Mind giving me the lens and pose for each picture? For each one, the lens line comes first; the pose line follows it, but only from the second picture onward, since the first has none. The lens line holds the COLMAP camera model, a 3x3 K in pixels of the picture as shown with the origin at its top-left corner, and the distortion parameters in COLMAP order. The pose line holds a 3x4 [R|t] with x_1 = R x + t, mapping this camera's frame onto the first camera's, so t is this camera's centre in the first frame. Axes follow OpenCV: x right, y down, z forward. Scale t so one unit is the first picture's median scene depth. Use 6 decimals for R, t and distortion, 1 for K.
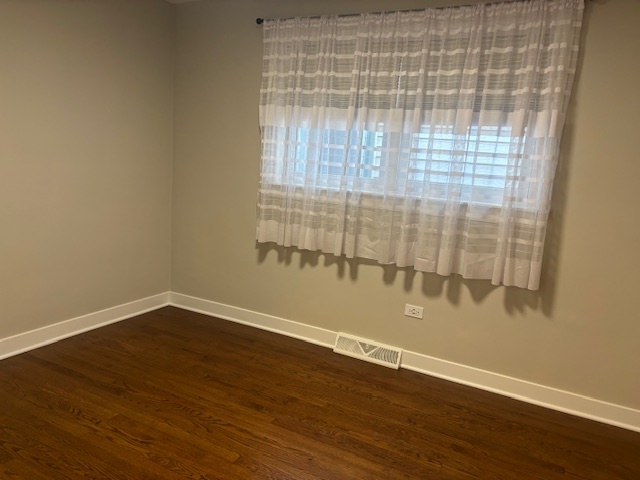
lens RADIAL K [[504.8, 0, 319.8], [0, 504.8, 226.0], [0, 0, 1]] dist [0.002065, -0.001601]
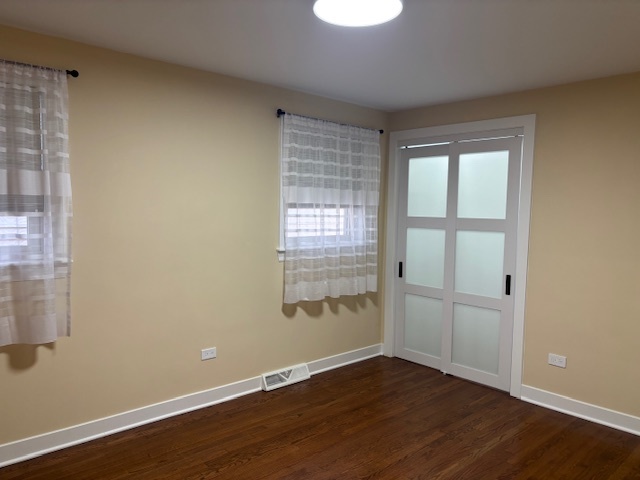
lens RADIAL K [[478.6, 0, 320.0], [0, 478.6, 240.0], [0, 0, 1]] dist [0.011516, -0.030074]
pose [[0.323846, -0.101467, 0.940653, -1.132033], [0.152253, 0.986863, 0.054034, -0.161372], [-0.933779, 0.125719, 0.335041, 0.576791]]
